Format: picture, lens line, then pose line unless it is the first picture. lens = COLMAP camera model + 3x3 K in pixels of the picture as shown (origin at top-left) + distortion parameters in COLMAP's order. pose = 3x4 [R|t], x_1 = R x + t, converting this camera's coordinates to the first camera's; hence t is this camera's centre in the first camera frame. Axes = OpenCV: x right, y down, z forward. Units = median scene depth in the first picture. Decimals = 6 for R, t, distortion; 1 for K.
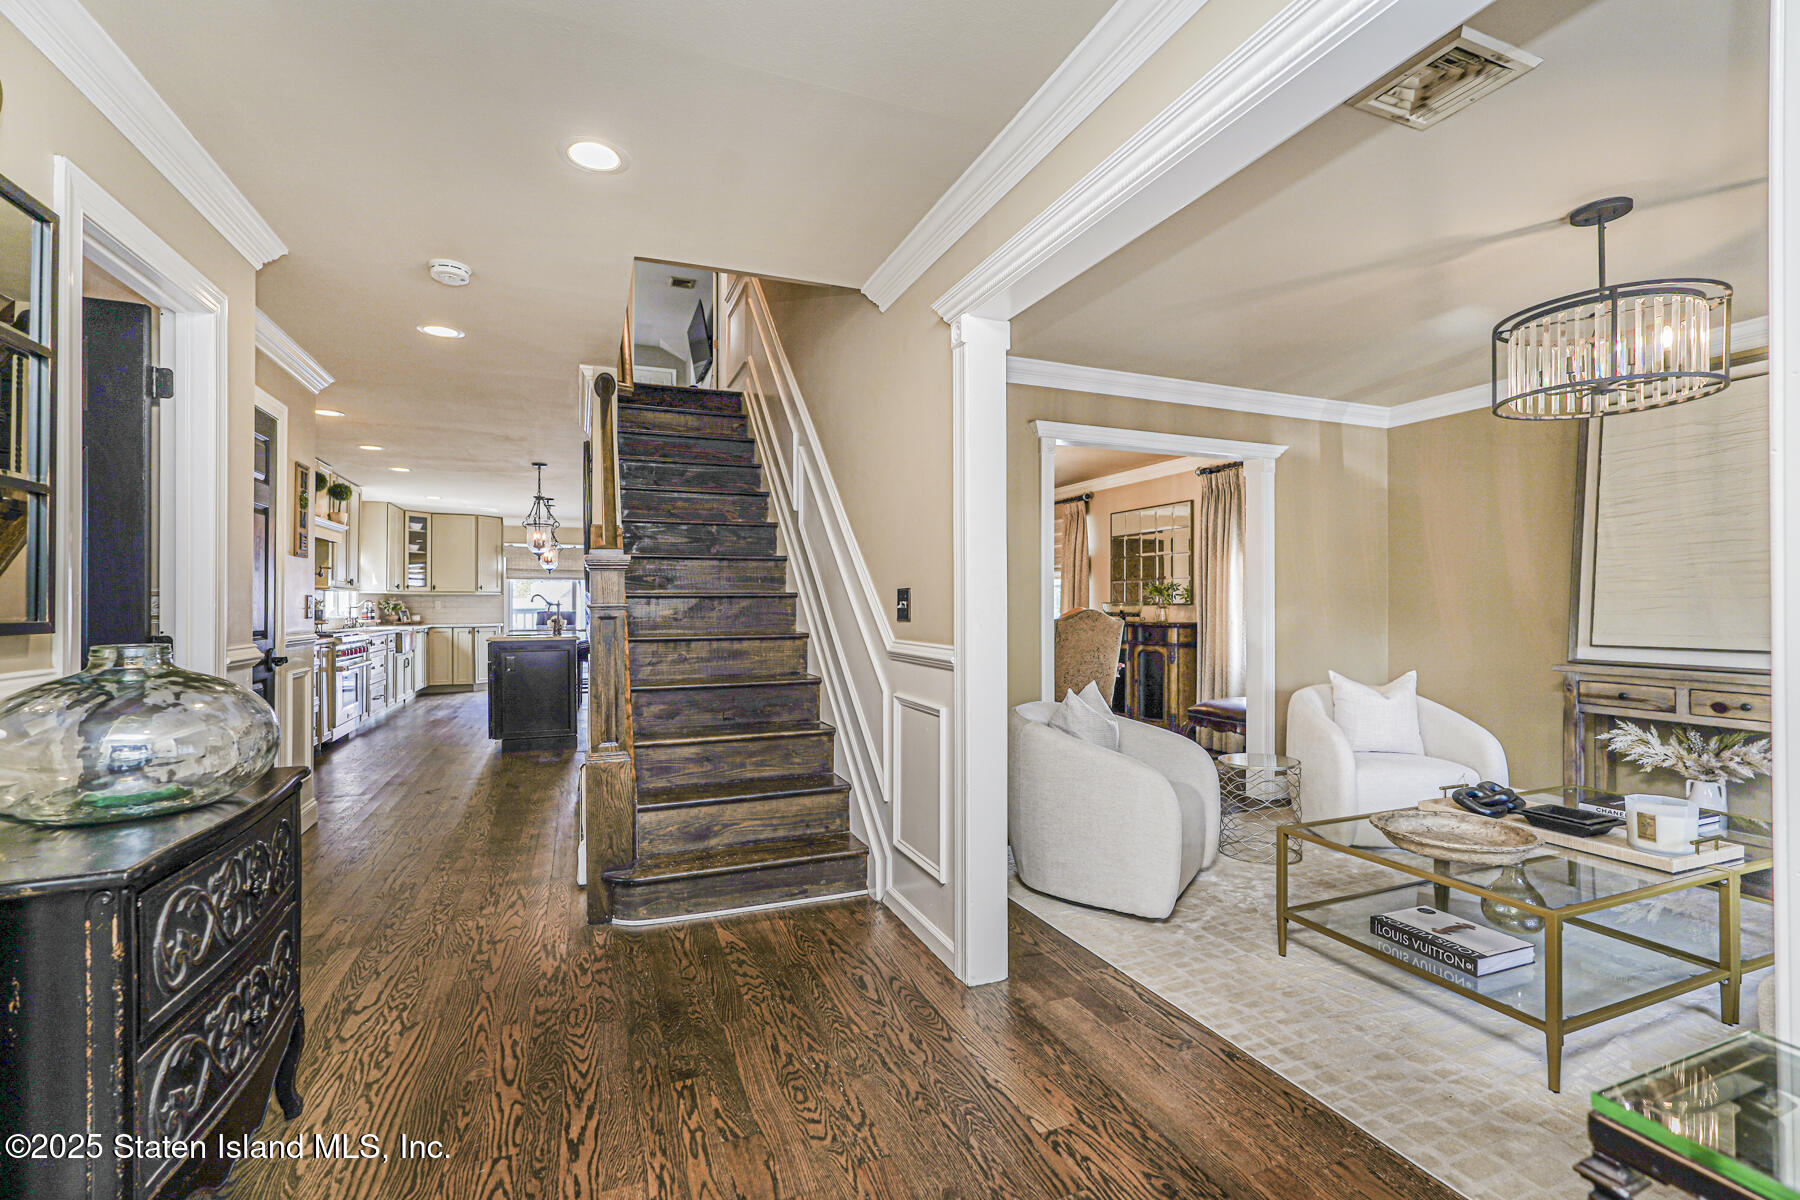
lens RADIAL K [[807.1, 0, 890.5], [0, 807.1, 599.7], [0, 0, 1]] dist [-0.011206, 0.012179]
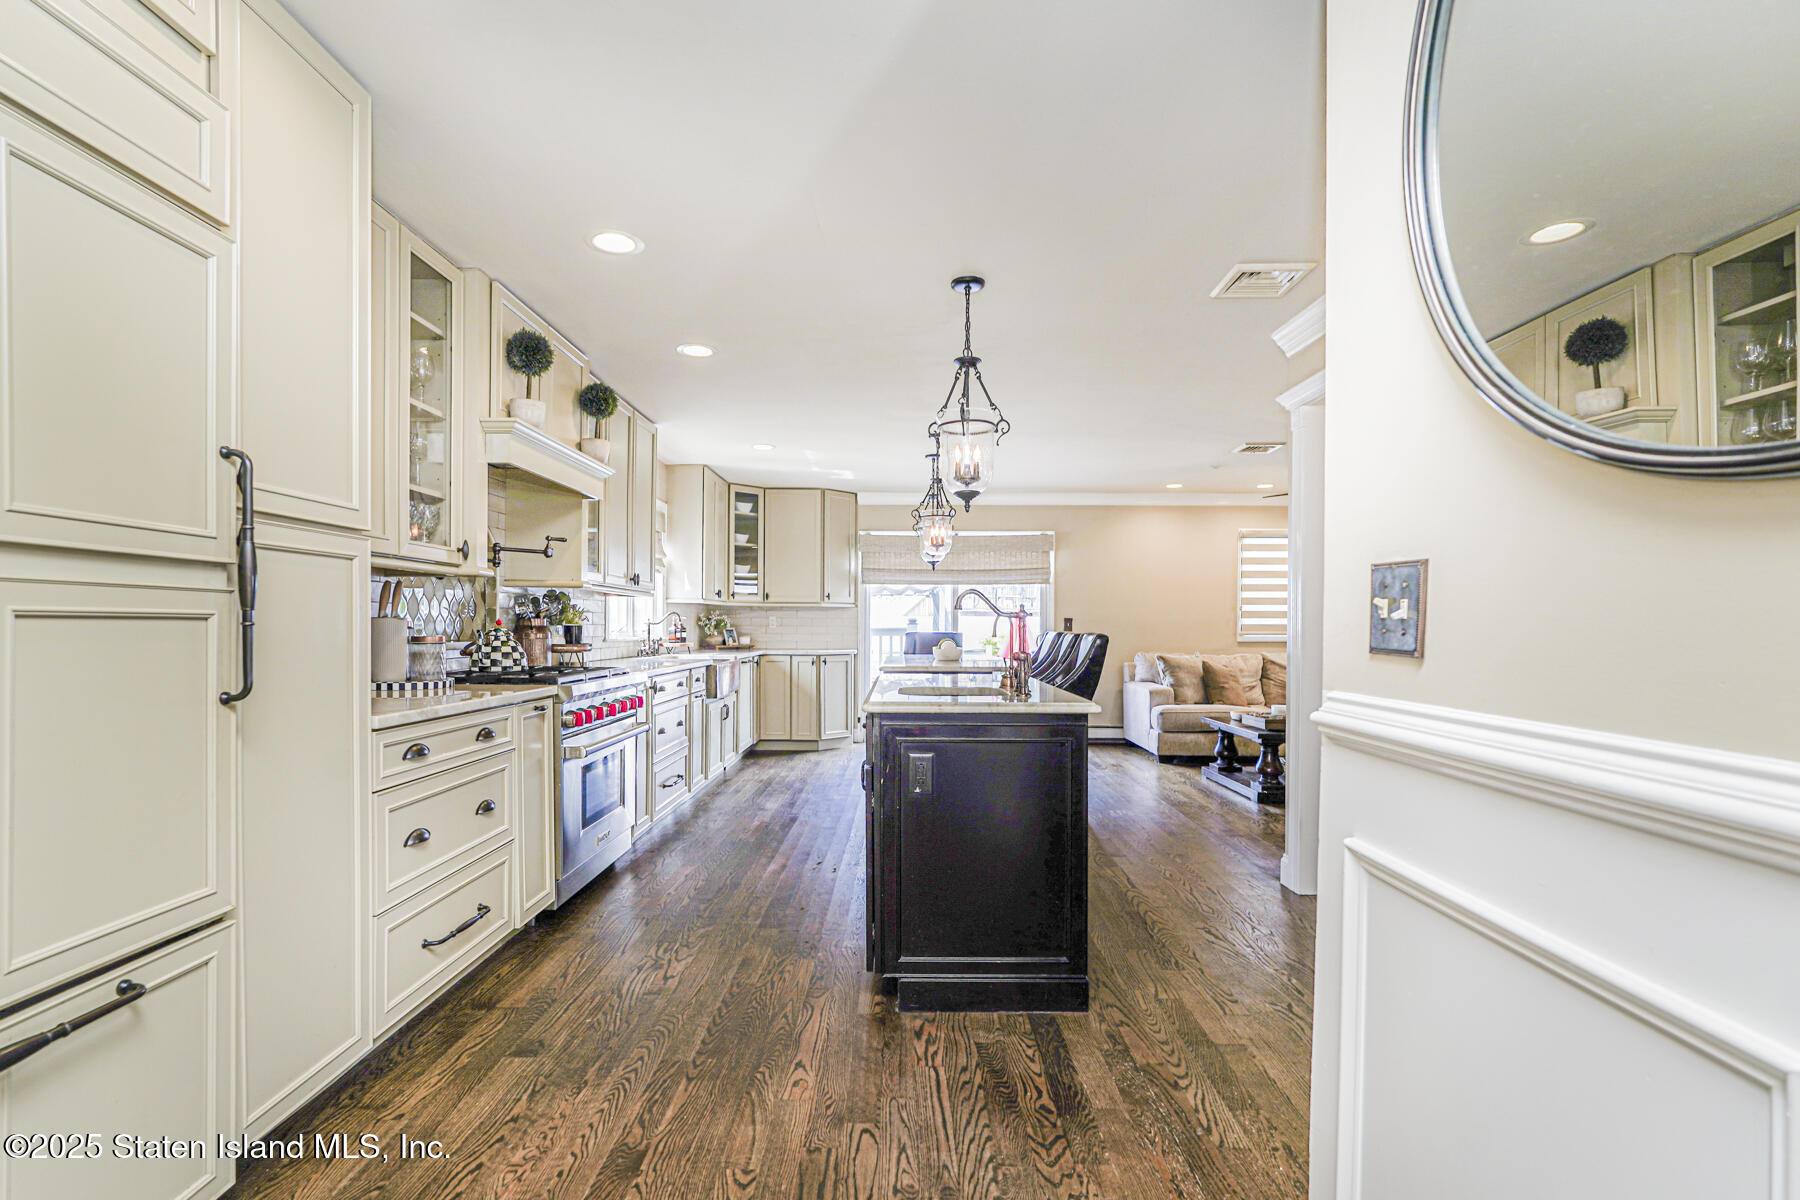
lens RADIAL K [[845.5, 0, 868.0], [0, 845.5, 627.8], [0, 0, 1]] dist [0.000010, 0.000014]
pose [[0.916871, 0.005280, -0.399150, -0.307842], [-0.002748, 0.999972, 0.006914, 0.009887], [0.399175, -0.005242, 0.916860, 0.573954]]
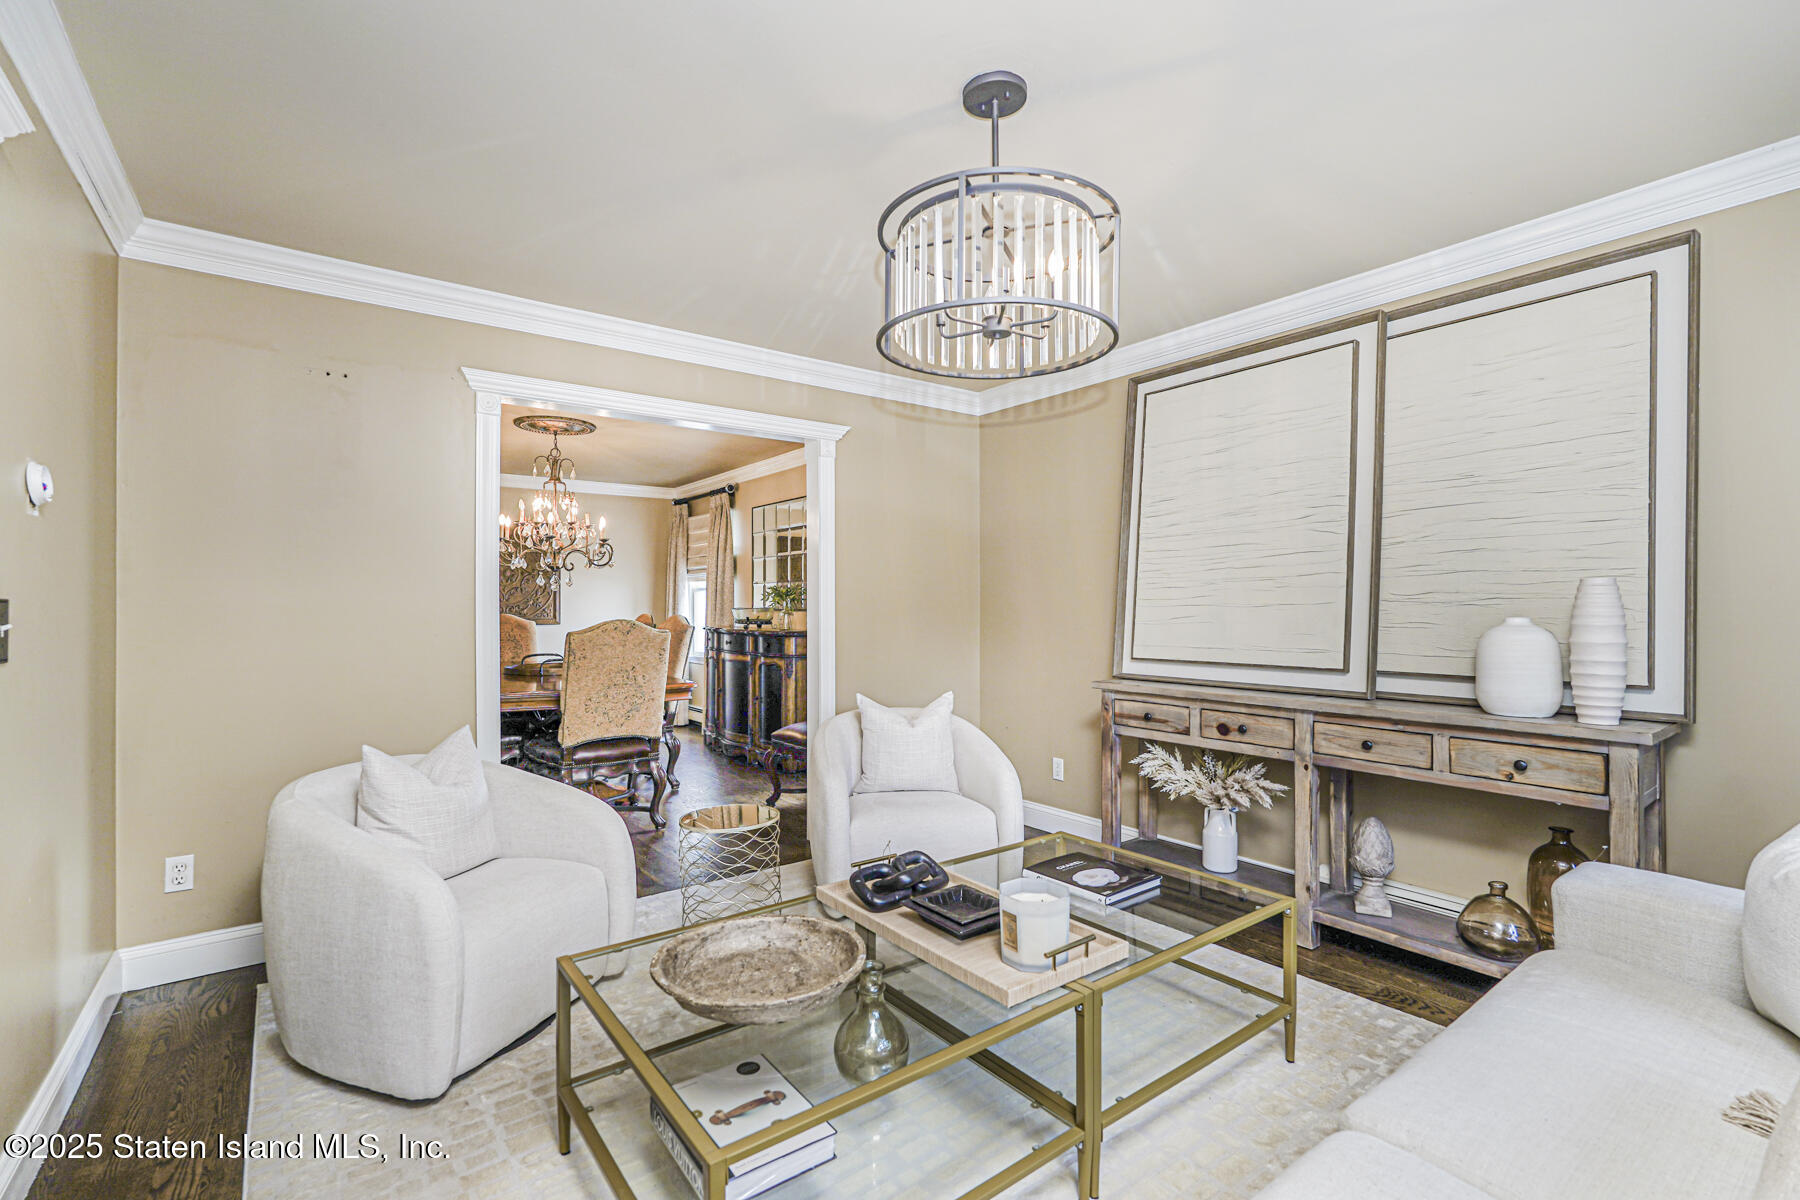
lens RADIAL K [[804.7, 0, 892.0], [0, 804.7, 601.3], [0, 0, 1]] dist [-0.000325, 0.000255]
pose [[0.969416, 0.000548, 0.245423, 0.232512], [-0.000566, 1.000000, 0.000003, -0.004265], [-0.245423, -0.000142, 0.969416, 0.116600]]
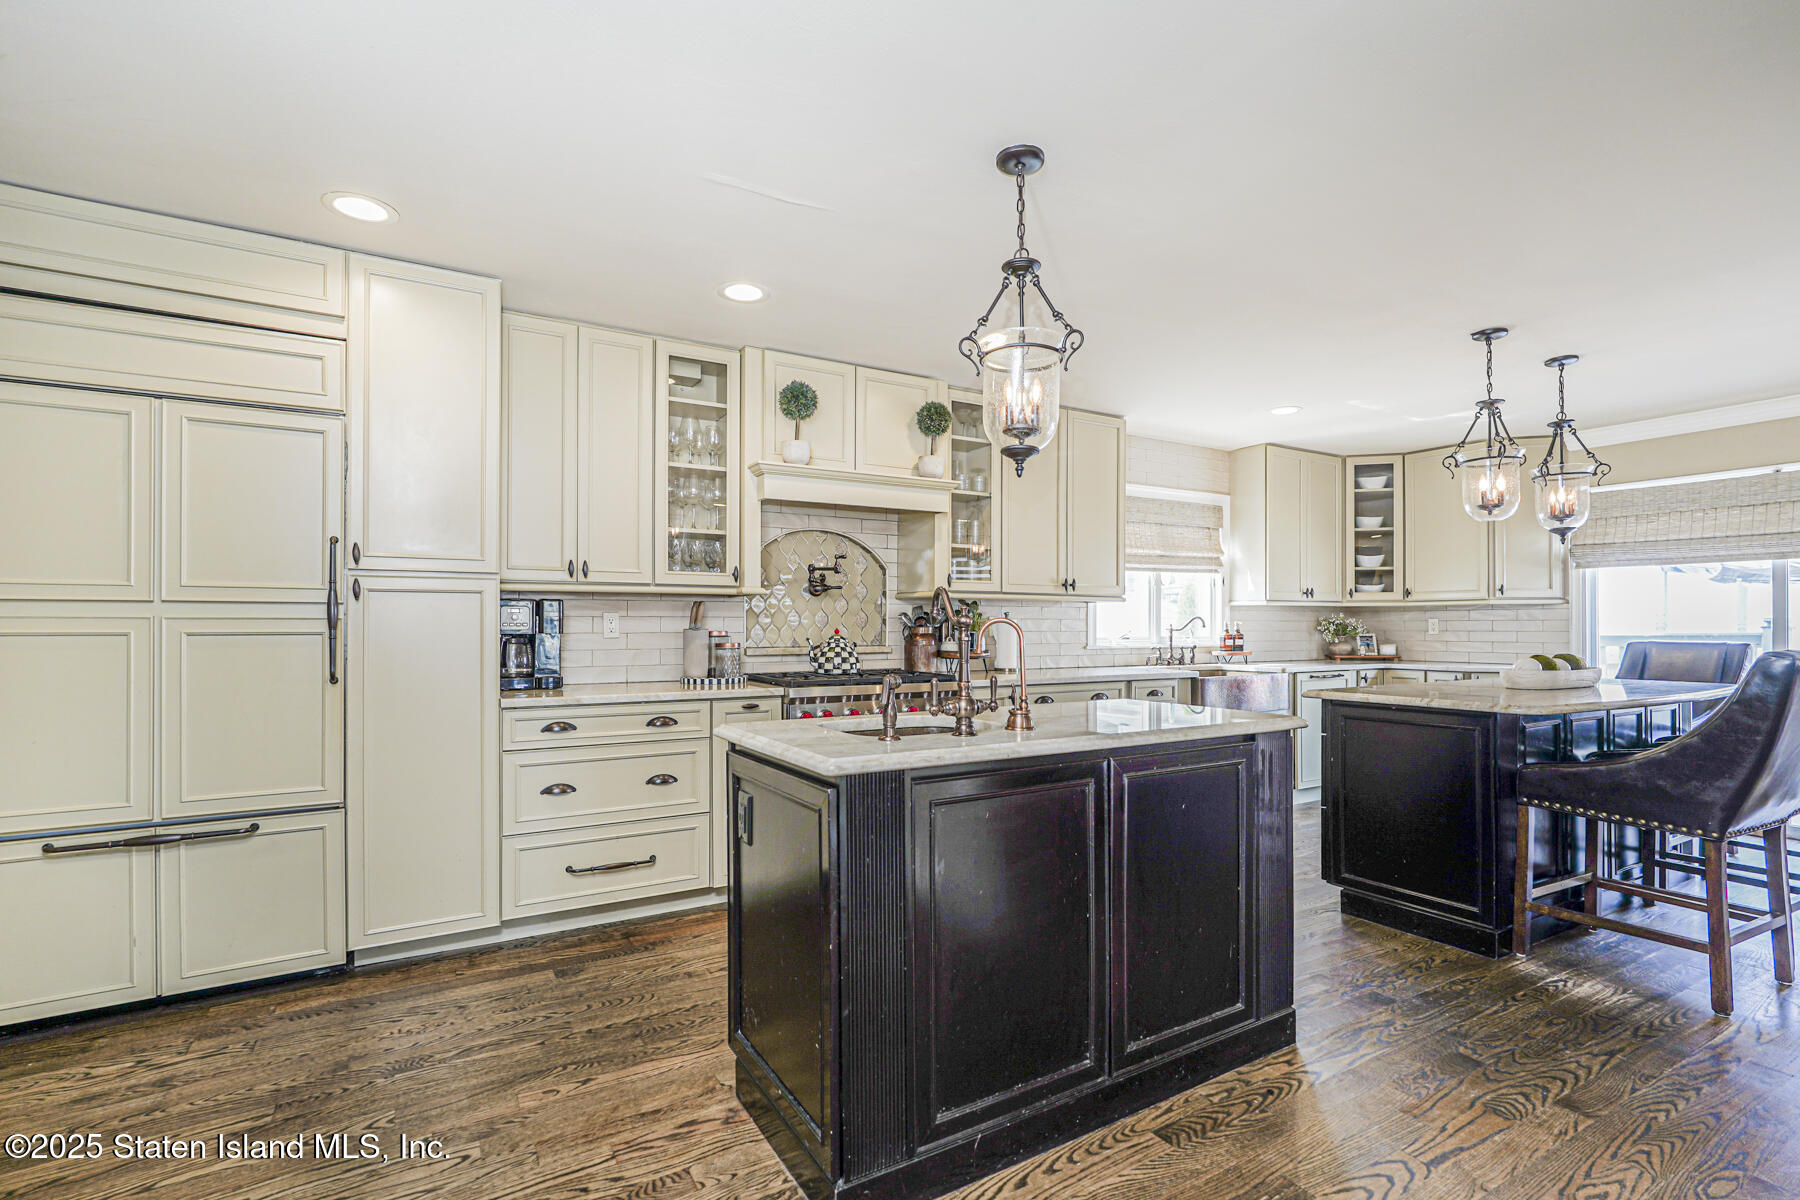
lens RADIAL K [[806.3, 0, 921.0], [0, 806.3, 621.0], [0, 0, 1]] dist [-0.000137, 0.001183]
pose [[0.152432, -0.005374, -0.988299, -0.141616], [0.004674, 0.999978, -0.004716, 0.006454], [0.988303, -0.003901, 0.152454, 0.928229]]
